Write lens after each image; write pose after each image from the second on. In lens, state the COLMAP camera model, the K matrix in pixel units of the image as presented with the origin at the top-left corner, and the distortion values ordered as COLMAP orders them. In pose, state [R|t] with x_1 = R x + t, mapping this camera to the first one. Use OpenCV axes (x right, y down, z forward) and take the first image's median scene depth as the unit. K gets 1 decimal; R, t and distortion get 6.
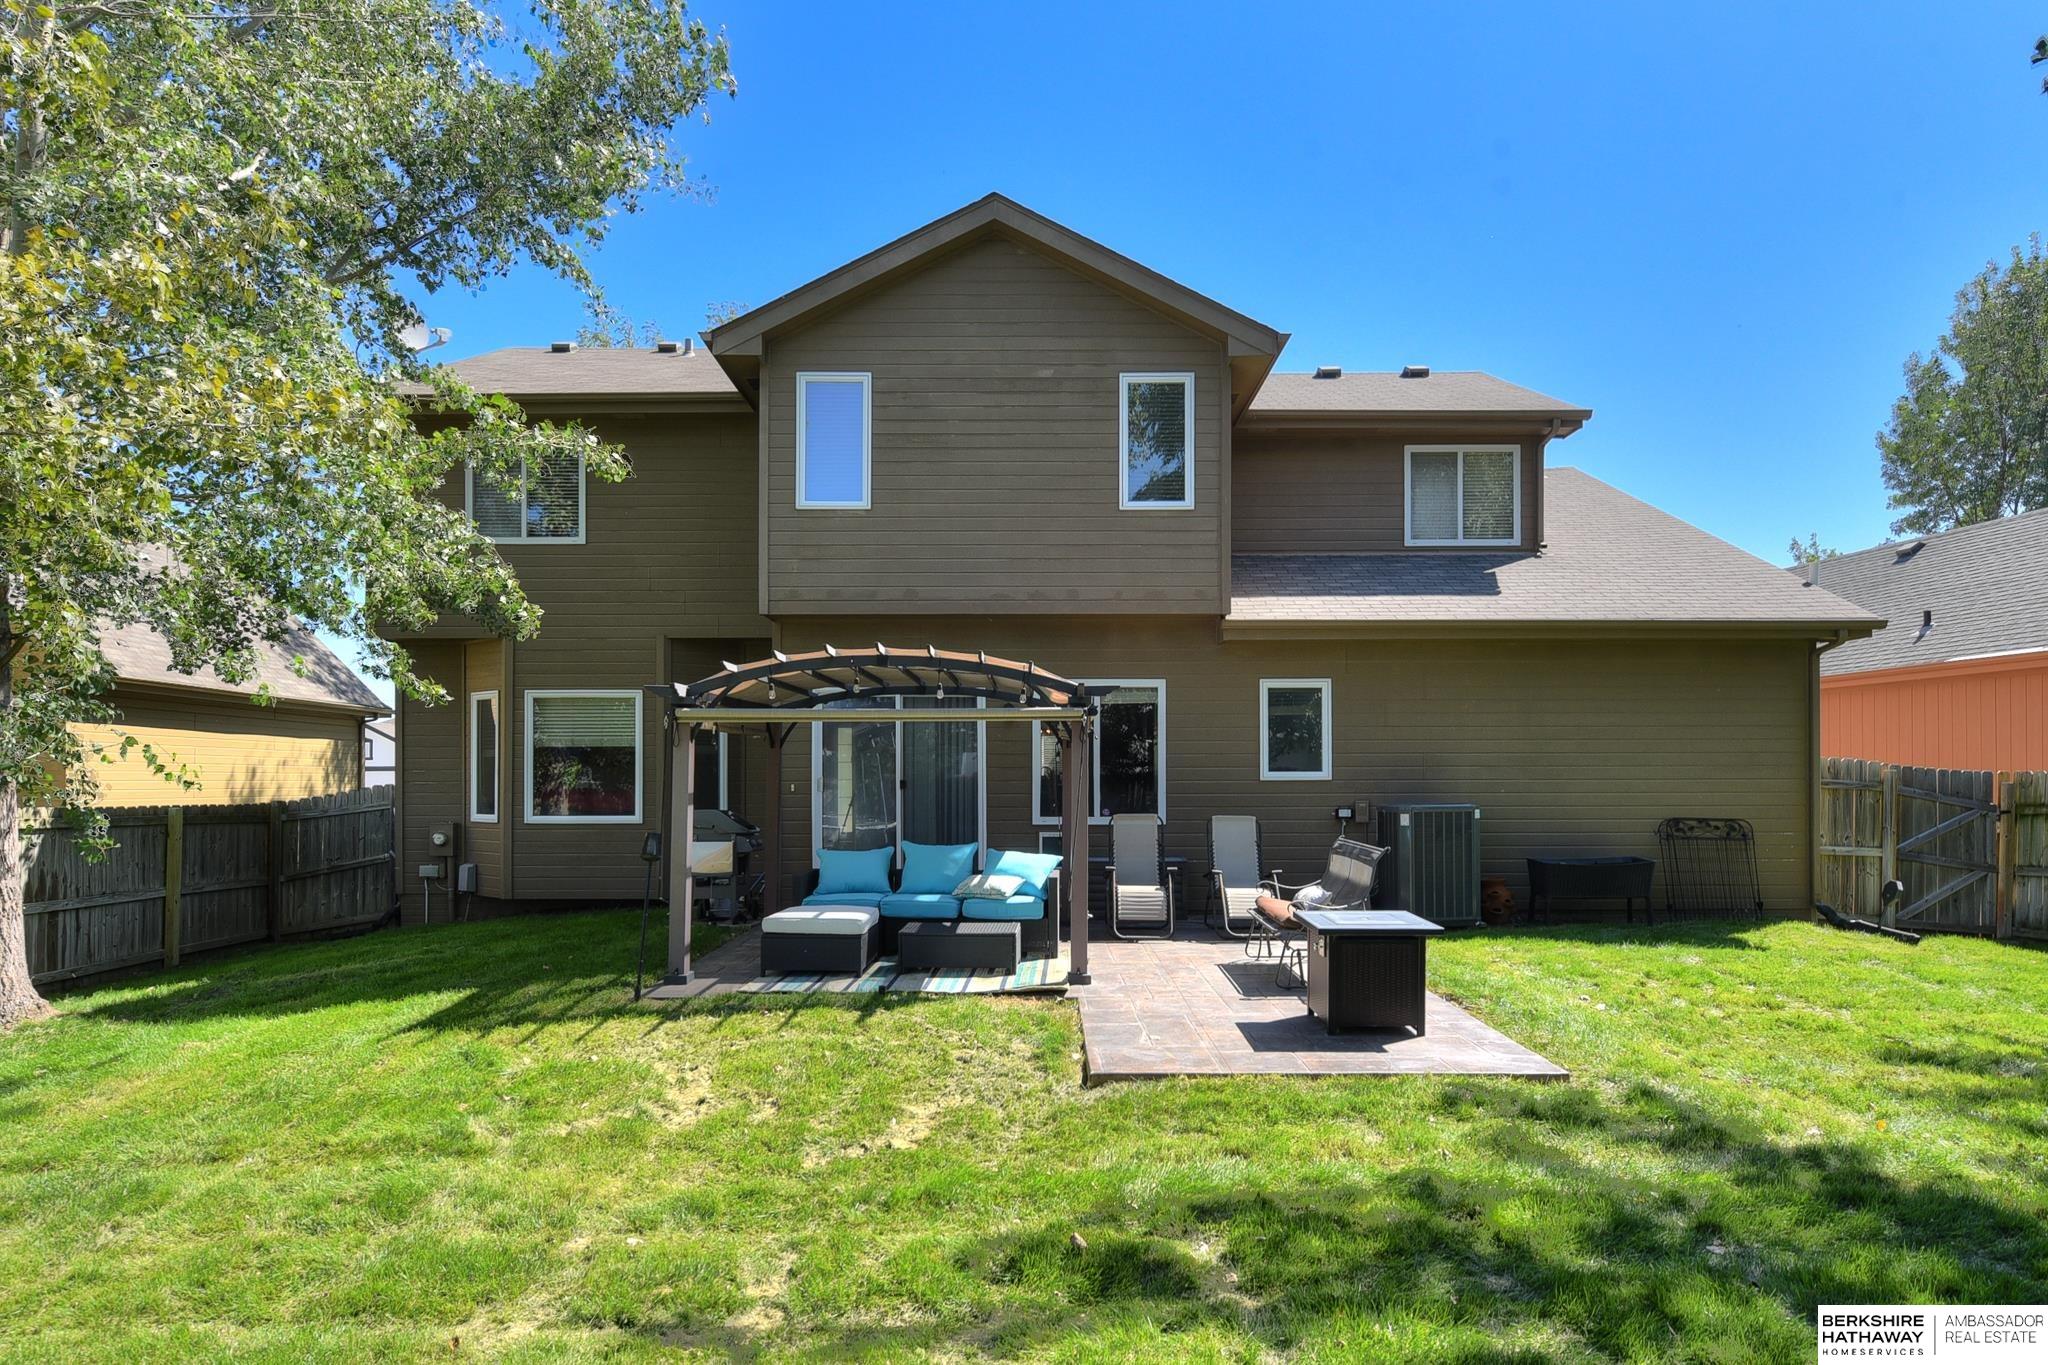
lens RADIAL K [[1096.0, 0, 1042.8], [0, 1096.0, 735.3], [0, 0, 1]] dist [0.001643, -0.002317]
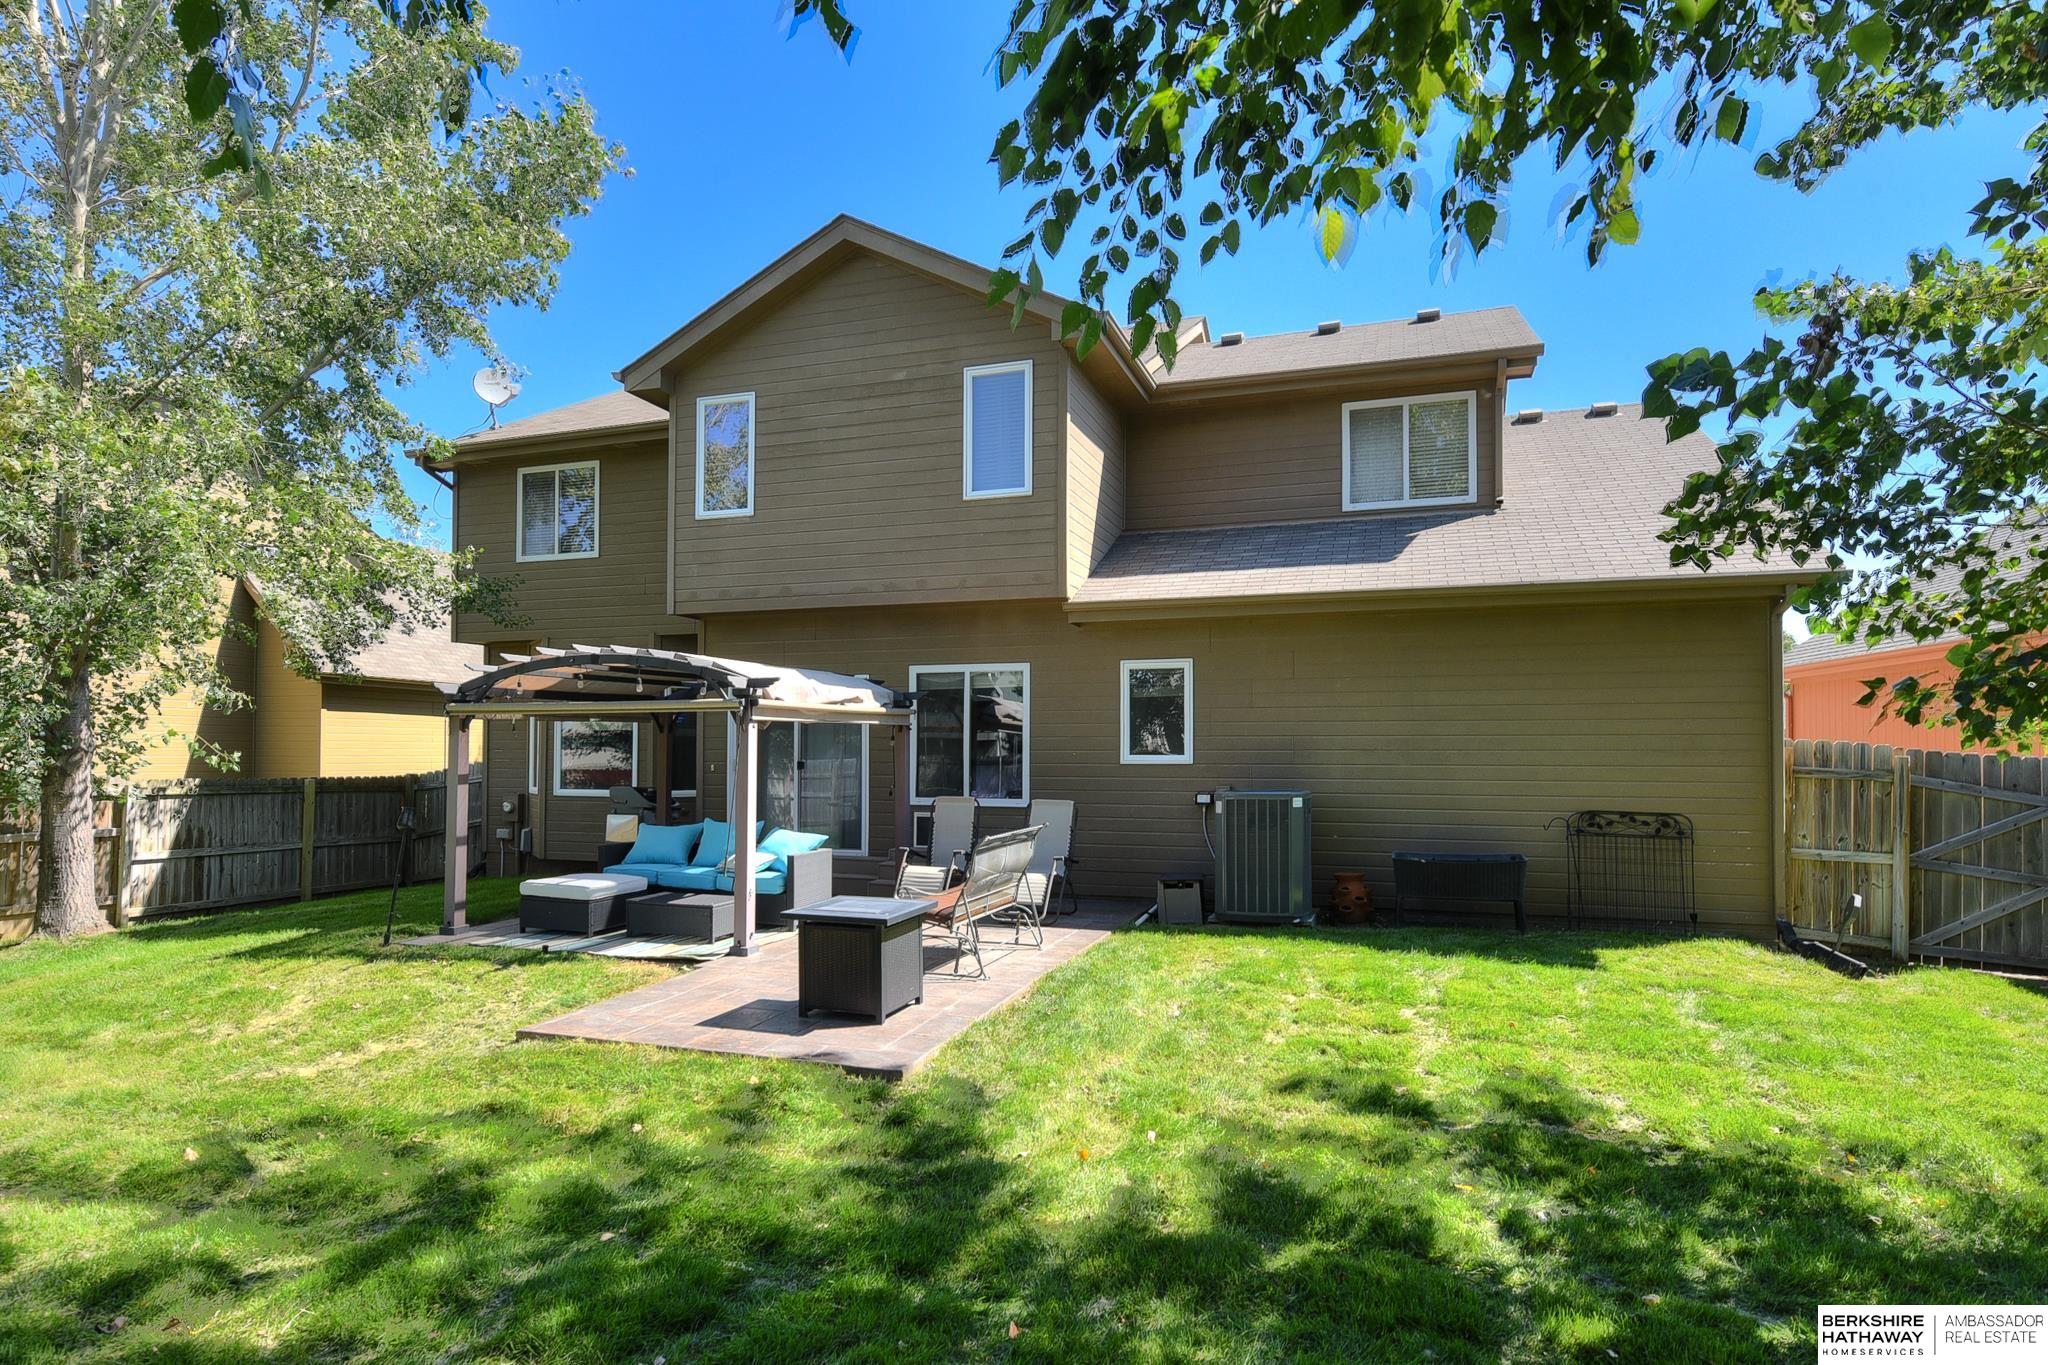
lens RADIAL K [[1096.0, 0, 1030.4], [0, 1096.0, 692.2], [0, 0, 1]] dist [0.001643, -0.002317]
pose [[0.948784, -0.013849, -0.315622, 0.450043], [0.009275, 0.999829, -0.015989, -0.008482], [0.315790, 0.012242, 0.948750, 0.044591]]
